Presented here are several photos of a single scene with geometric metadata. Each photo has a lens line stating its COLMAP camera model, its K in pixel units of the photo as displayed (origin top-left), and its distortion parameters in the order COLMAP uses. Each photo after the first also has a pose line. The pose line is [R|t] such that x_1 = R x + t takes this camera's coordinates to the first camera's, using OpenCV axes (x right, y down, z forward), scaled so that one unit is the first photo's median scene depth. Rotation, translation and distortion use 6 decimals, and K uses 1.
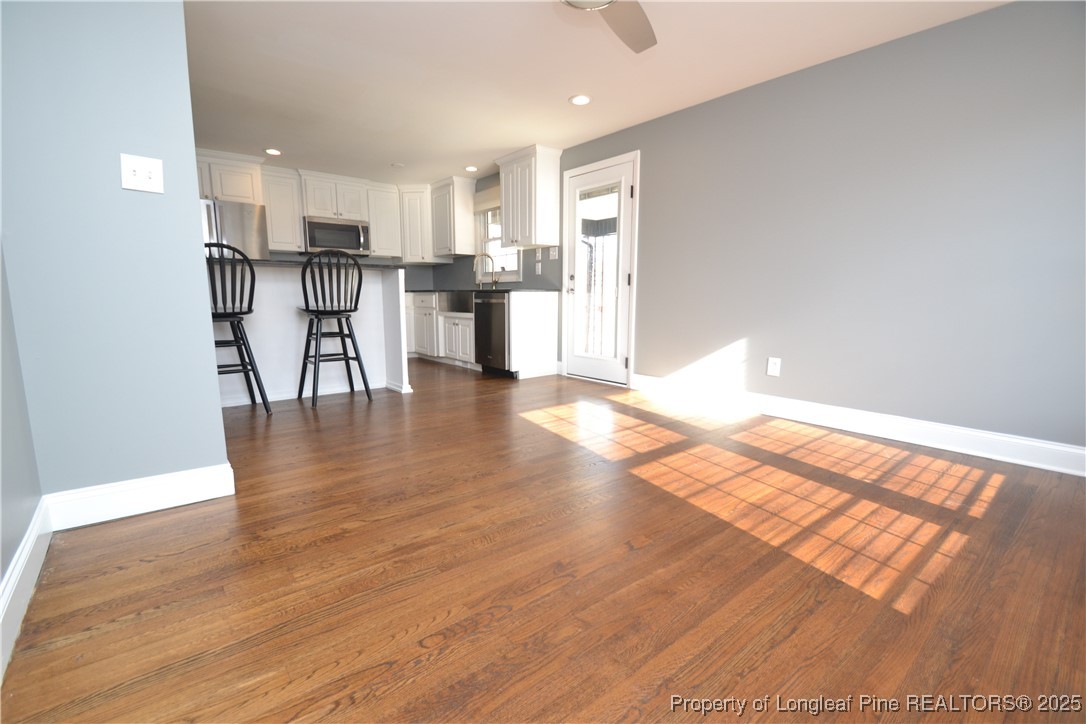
lens RADIAL K [[479.7, 0, 528.5], [0, 479.7, 367.9], [0, 0, 1]] dist [0.009131, -0.016315]
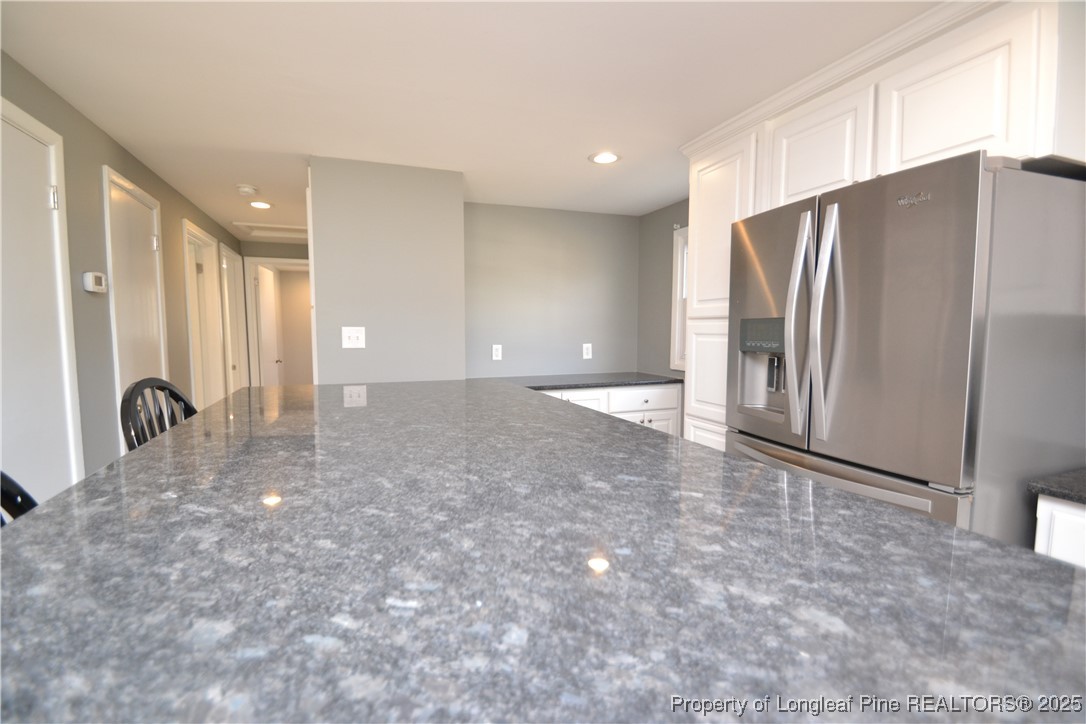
lens RADIAL K [[479.7, 0, 528.5], [0, 479.7, 367.9], [0, 0, 1]] dist [0.009131, -0.016315]
pose [[-0.325306, 0.076444, -0.942514, -0.249968], [-0.138670, 0.982095, 0.127515, -0.236490], [0.935386, 0.172180, -0.308881, 0.899935]]
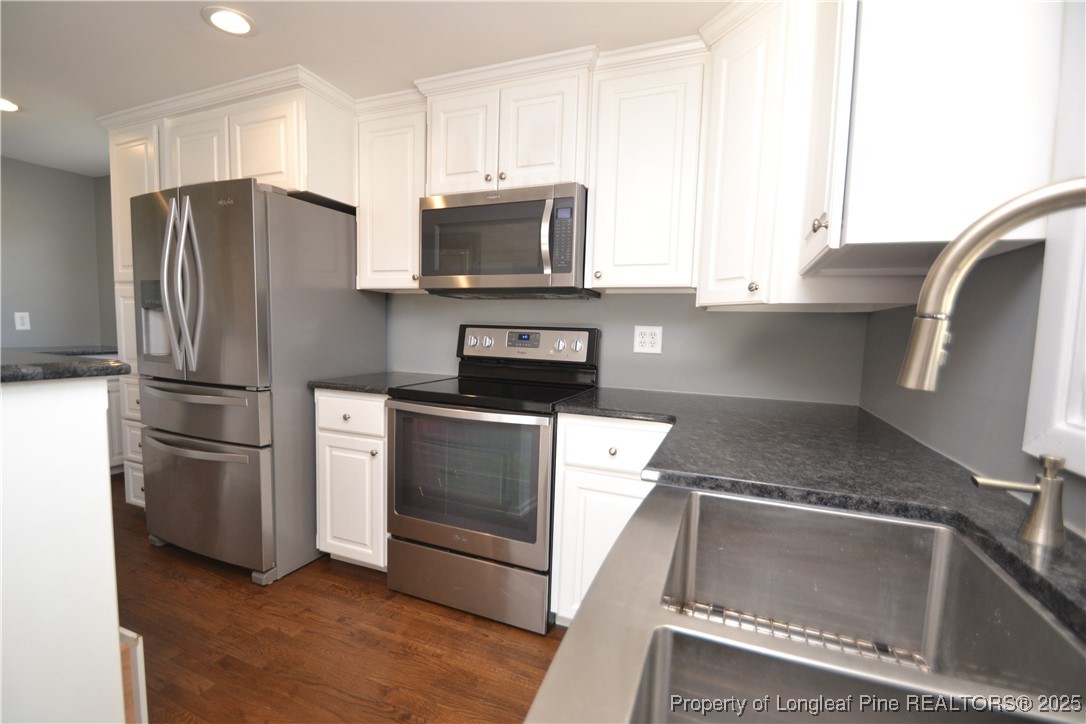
lens RADIAL K [[479.7, 0, 528.5], [0, 479.7, 367.9], [0, 0, 1]] dist [0.009131, -0.016315]
pose [[0.481951, 0.086066, -0.871961, -0.084461], [-0.157743, 0.987427, 0.010275, -0.230031], [0.861882, 0.132594, 0.489468, 1.046367]]
